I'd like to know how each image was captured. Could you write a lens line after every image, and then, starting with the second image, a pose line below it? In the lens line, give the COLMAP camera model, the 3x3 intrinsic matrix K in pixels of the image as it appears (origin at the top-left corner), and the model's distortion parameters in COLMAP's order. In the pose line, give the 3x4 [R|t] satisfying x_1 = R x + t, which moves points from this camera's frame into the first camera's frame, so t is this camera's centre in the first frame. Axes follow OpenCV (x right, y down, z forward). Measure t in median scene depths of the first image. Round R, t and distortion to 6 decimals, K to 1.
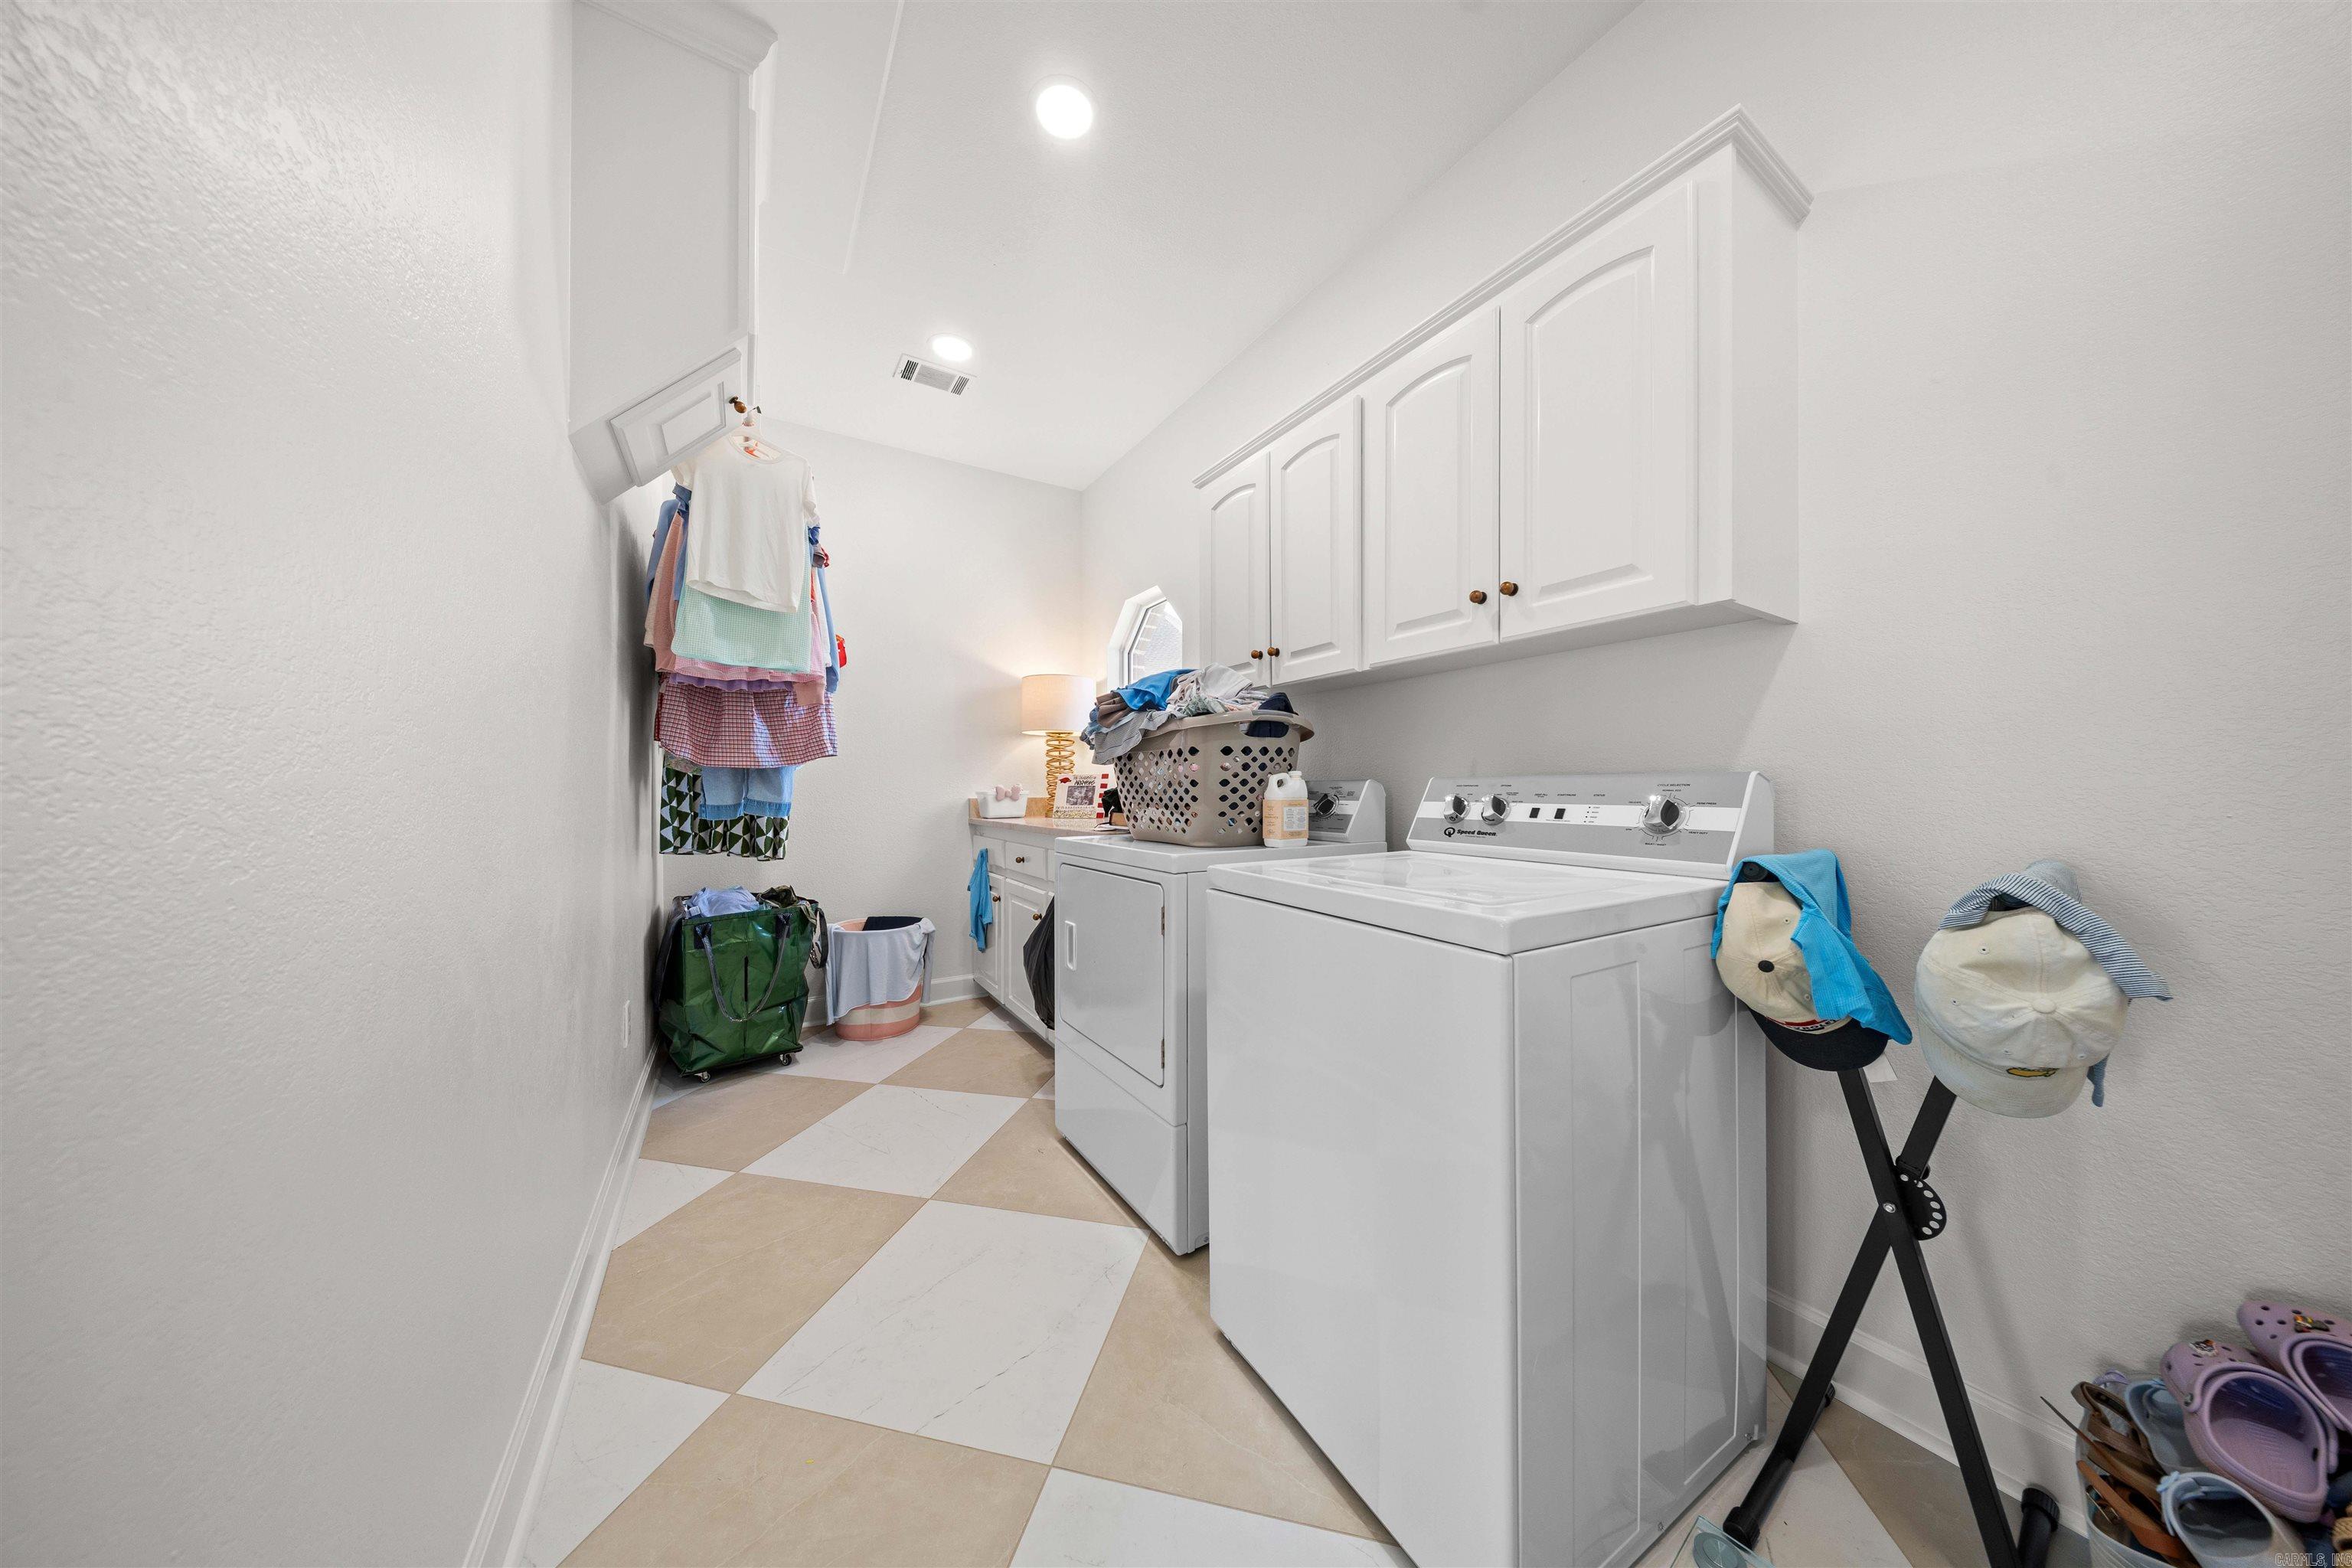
lens RADIAL K [[690.6, 0, 1184.6], [0, 690.6, 788.2], [0, 0, 1]] dist [-0.002104, -0.000559]
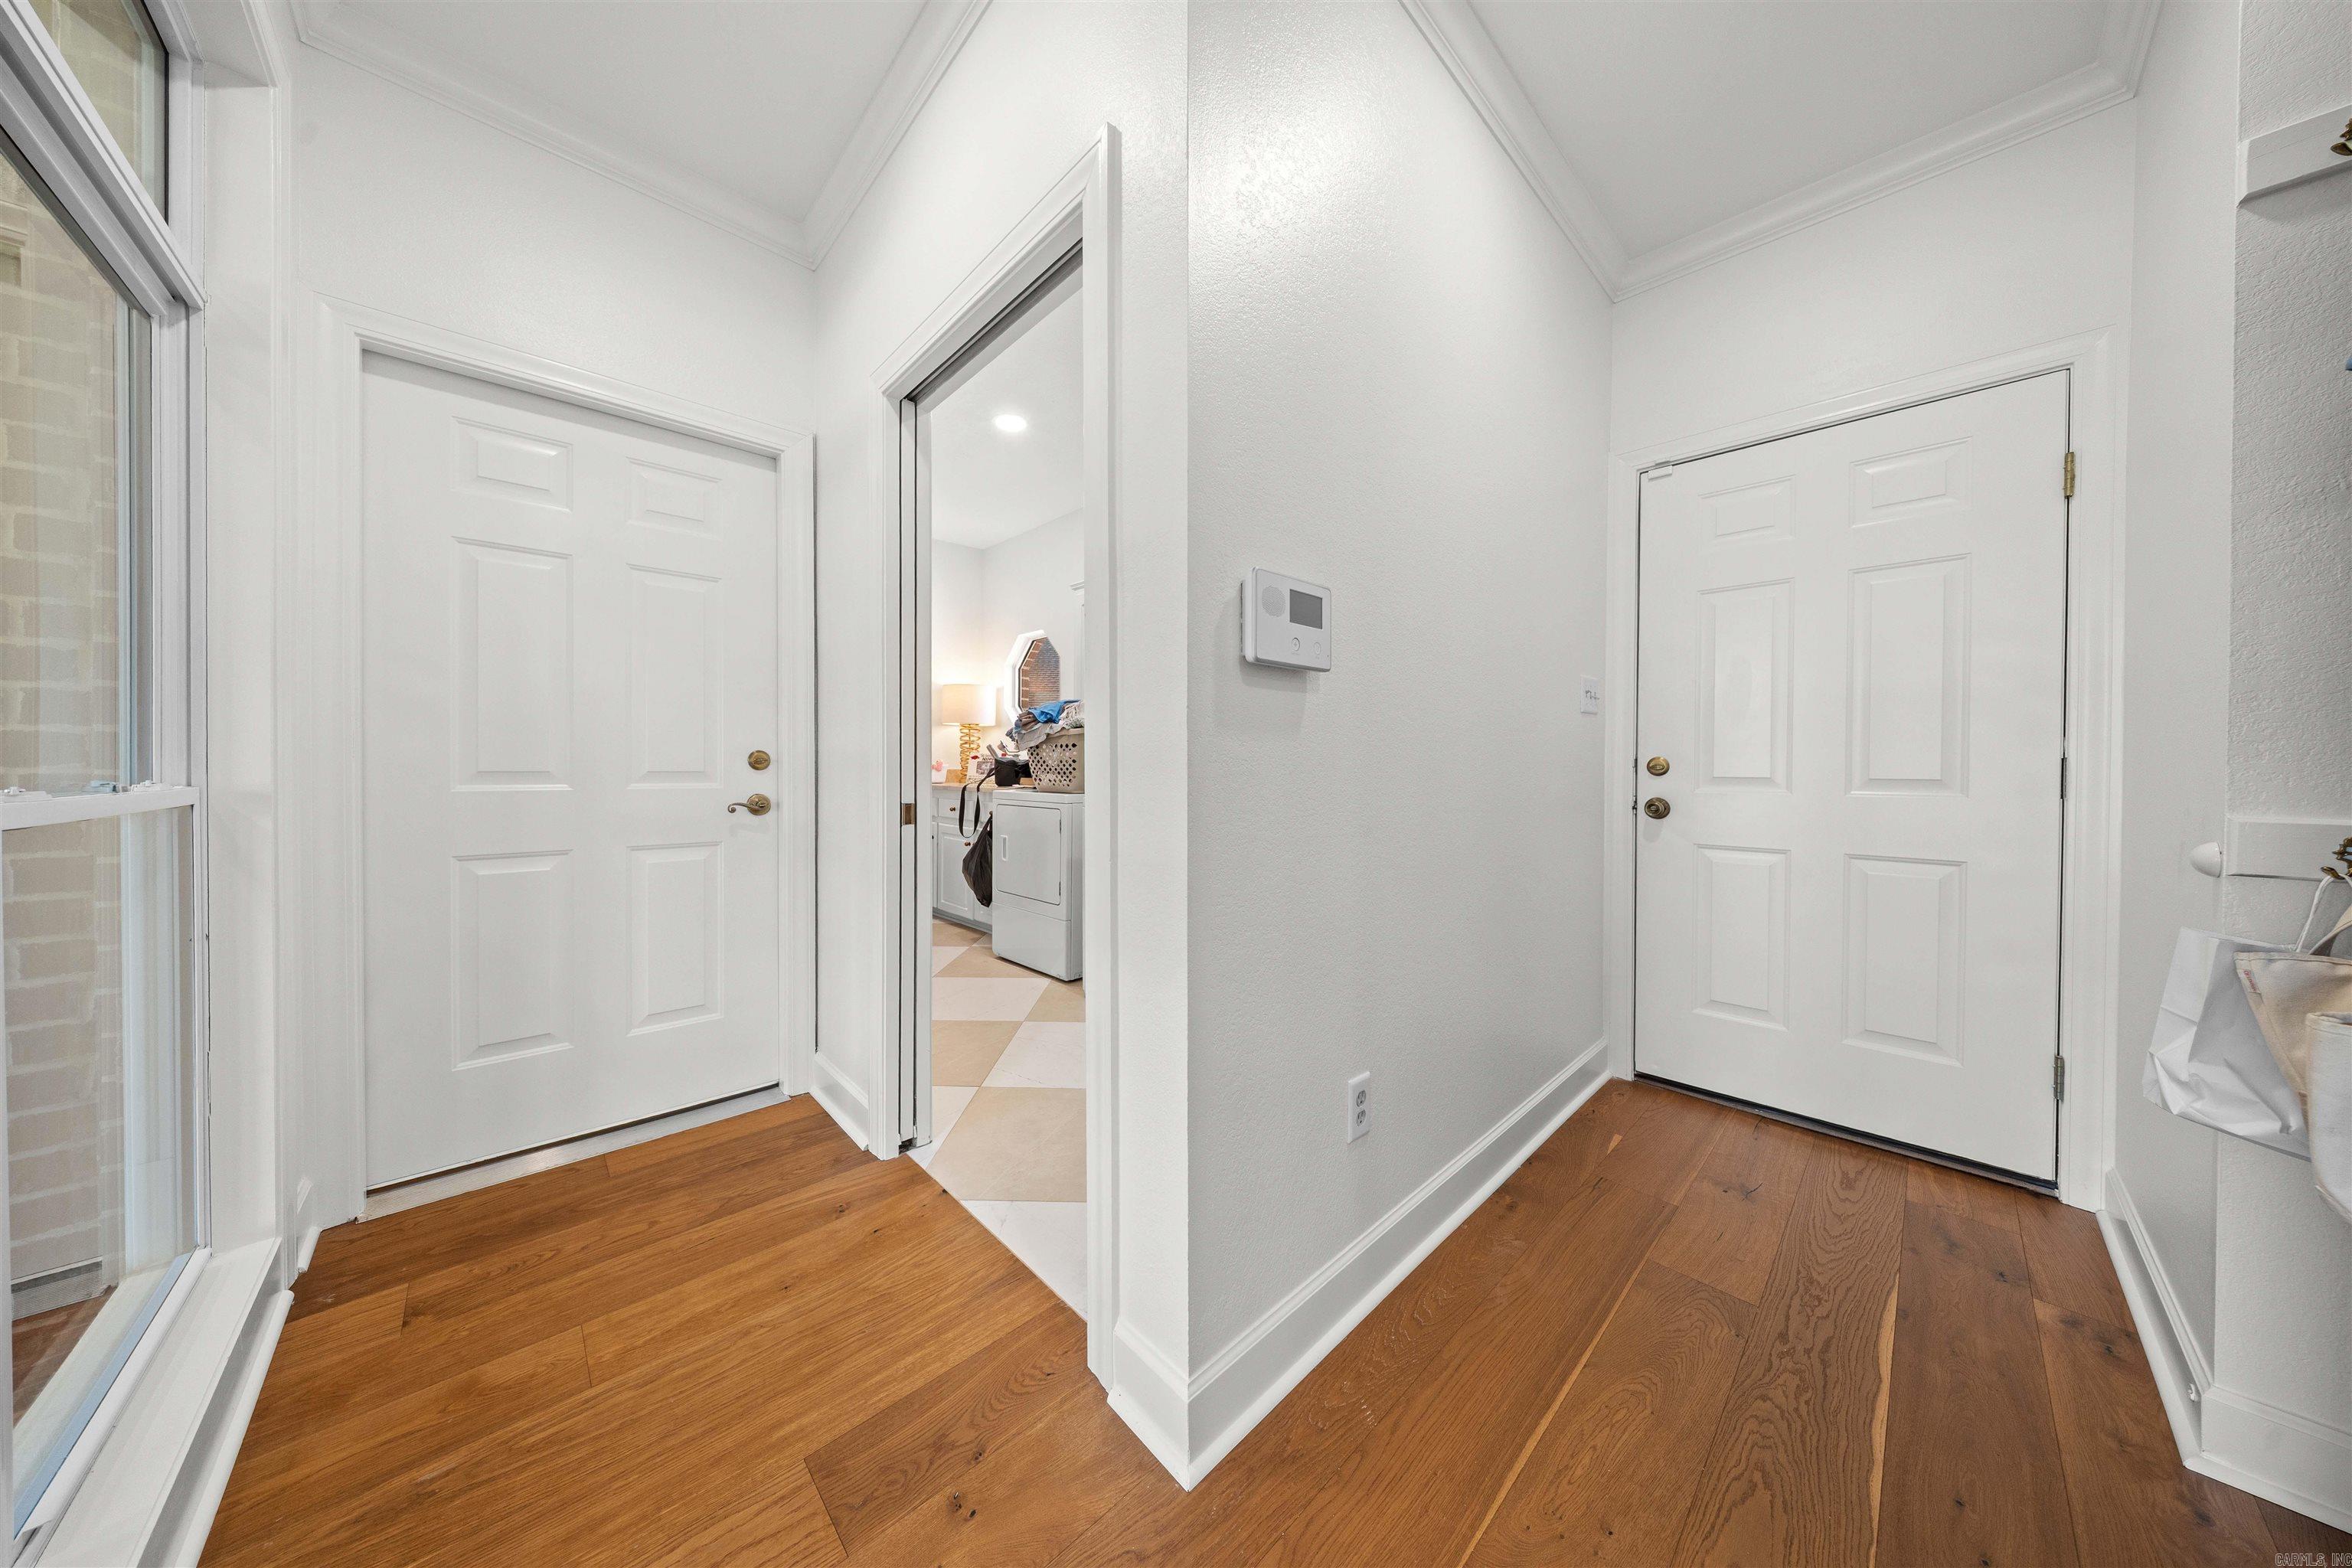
lens RADIAL K [[690.6, 0, 1182.3], [0, 690.6, 772.0], [0, 0, 1]] dist [-0.002104, -0.000559]
pose [[0.979721, 0.005404, 0.200293, -0.073765], [-0.007821, 0.999906, 0.011280, -0.001219], [-0.200214, -0.012618, 0.979671, -0.942868]]
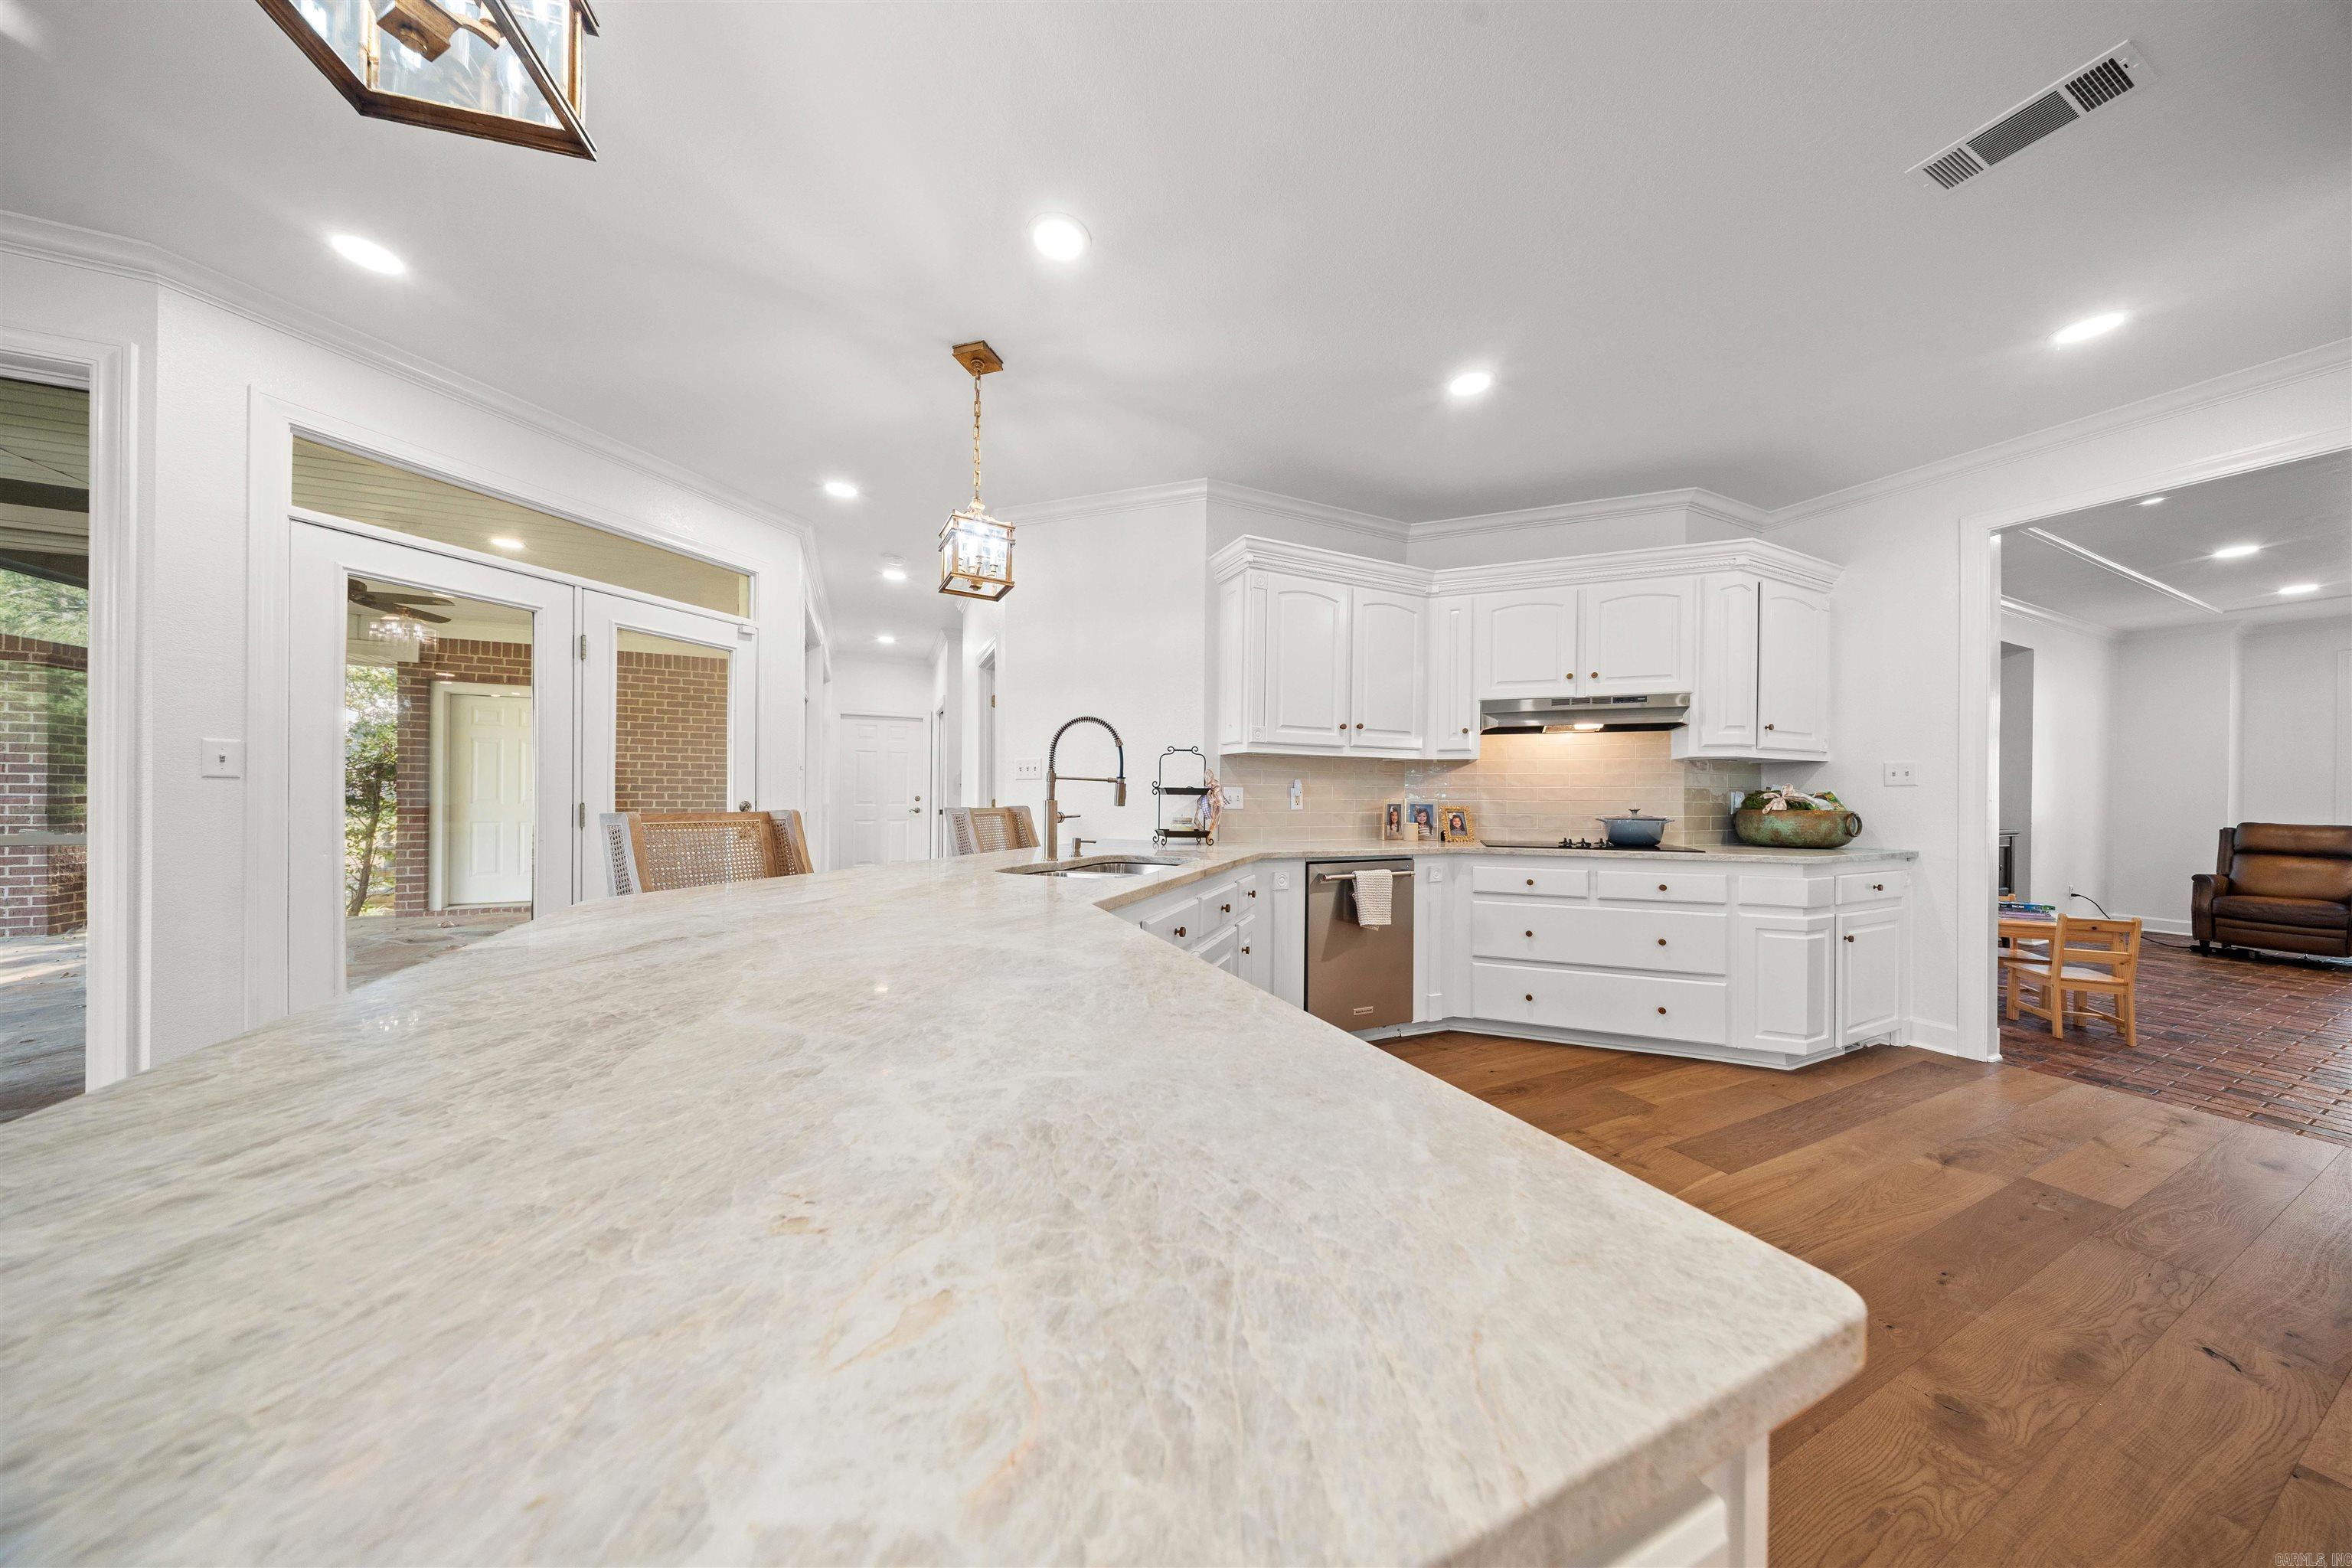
lens RADIAL K [[690.6, 0, 1177.9], [0, 690.6, 792.9], [0, 0, 1]] dist [-0.002104, -0.000559]
pose [[0.992976, 0.017611, -0.117001, 4.422686], [-0.017491, 0.999845, 0.002053, -0.200544], [0.117019, 0.000008, 0.993130, -8.590591]]
